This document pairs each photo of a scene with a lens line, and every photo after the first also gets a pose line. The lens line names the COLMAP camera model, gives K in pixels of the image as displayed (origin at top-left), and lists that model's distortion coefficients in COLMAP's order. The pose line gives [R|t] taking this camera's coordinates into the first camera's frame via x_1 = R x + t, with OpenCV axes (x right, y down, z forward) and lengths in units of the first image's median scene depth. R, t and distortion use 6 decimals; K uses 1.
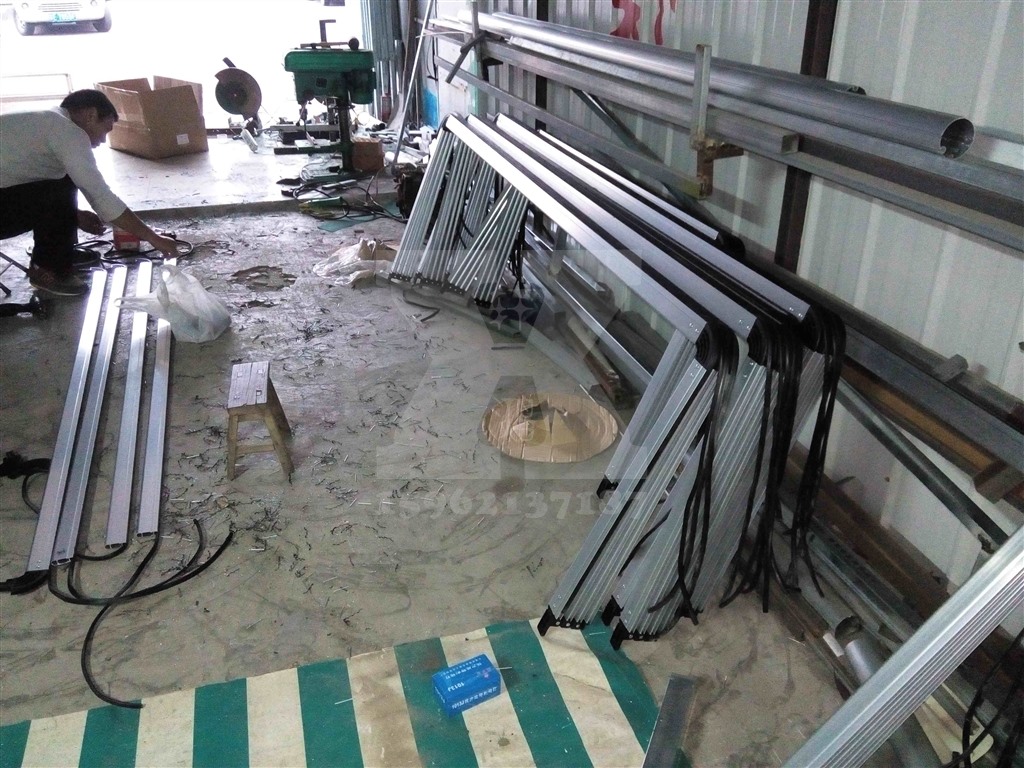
lens RADIAL K [[837.2, 0, 512.0], [0, 837.2, 384.0], [0, 0, 1]] dist [0.108746, -0.190138]
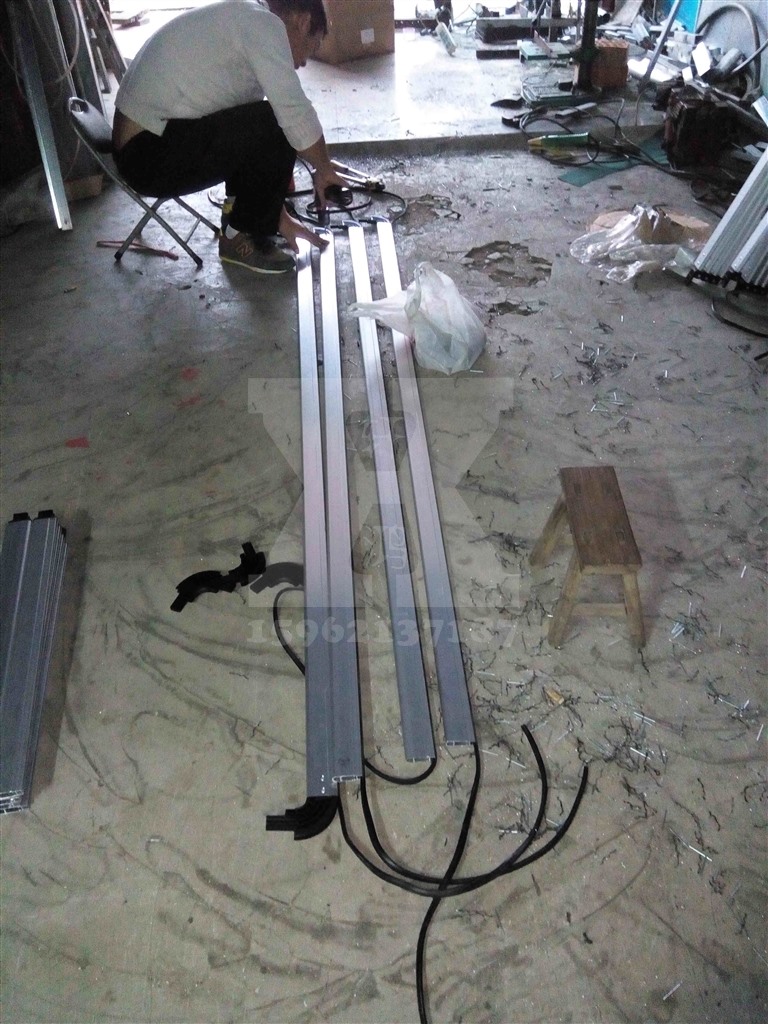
lens RADIAL K [[837.2, 0, 384.0], [0, 837.2, 512.0], [0, 0, 1]] dist [0.108746, -0.190138]
pose [[0.966948, 0.141354, -0.212203, -0.211701], [-0.084429, 0.962814, 0.256634, -0.096396], [0.240589, -0.230236, 0.942925, 0.222617]]
